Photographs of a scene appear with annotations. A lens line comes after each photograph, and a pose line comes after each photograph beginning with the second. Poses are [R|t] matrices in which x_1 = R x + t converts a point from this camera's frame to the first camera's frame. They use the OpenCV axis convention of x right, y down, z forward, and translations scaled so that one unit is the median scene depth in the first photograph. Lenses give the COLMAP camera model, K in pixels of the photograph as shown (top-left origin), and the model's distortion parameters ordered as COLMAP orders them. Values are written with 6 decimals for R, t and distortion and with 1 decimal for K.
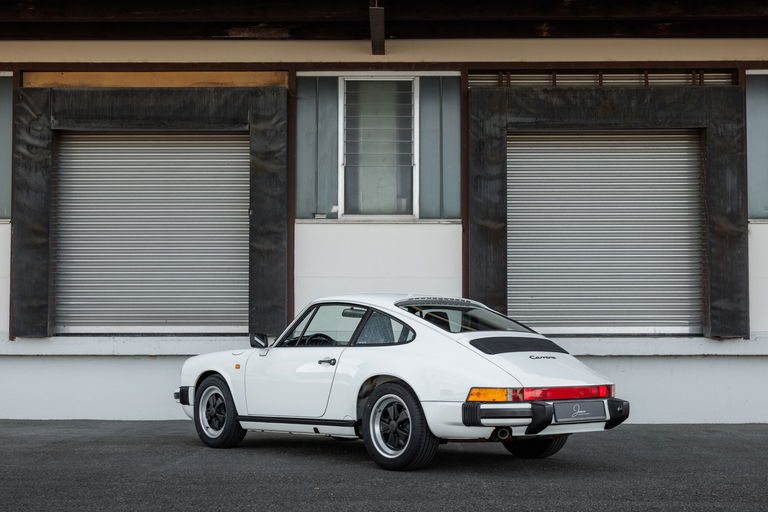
lens RADIAL K [[1076.1, 0, 389.8], [0, 1076.1, 294.7], [0, 0, 1]] dist [0.026324, 0.000000]
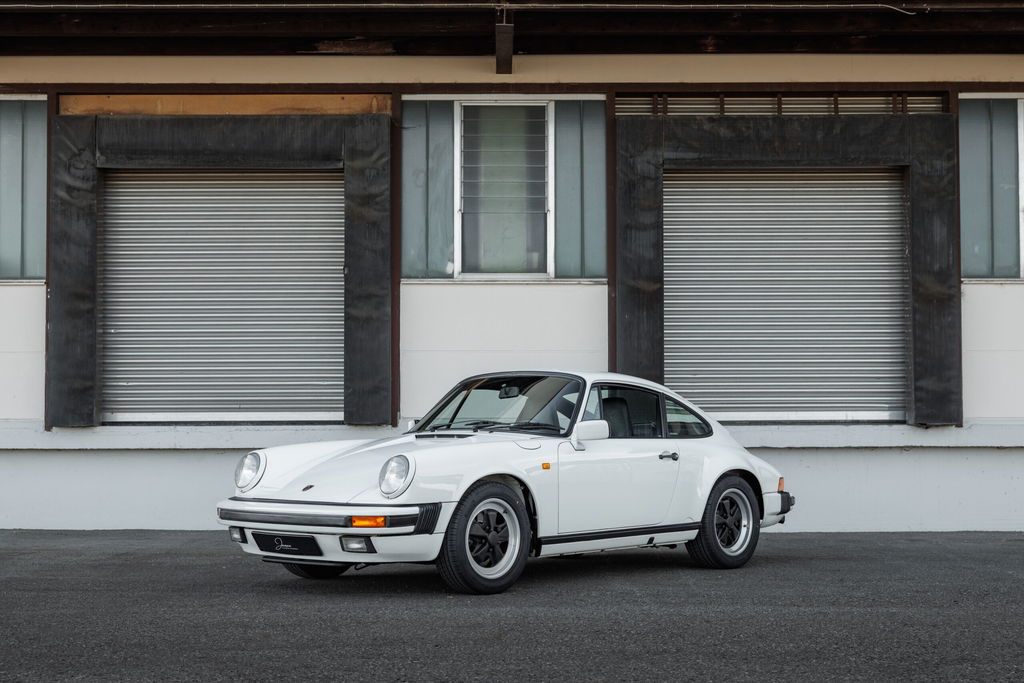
lens RADIAL K [[1478.2, 0, 525.4], [0, 1478.2, 372.1], [0, 0, 1]] dist [0.031841, 0.000000]
pose [[0.999892, -0.001957, 0.014541, -0.011042], [0.001878, 0.999984, 0.005386, -0.006274], [-0.014551, -0.005358, 0.999880, -0.107326]]
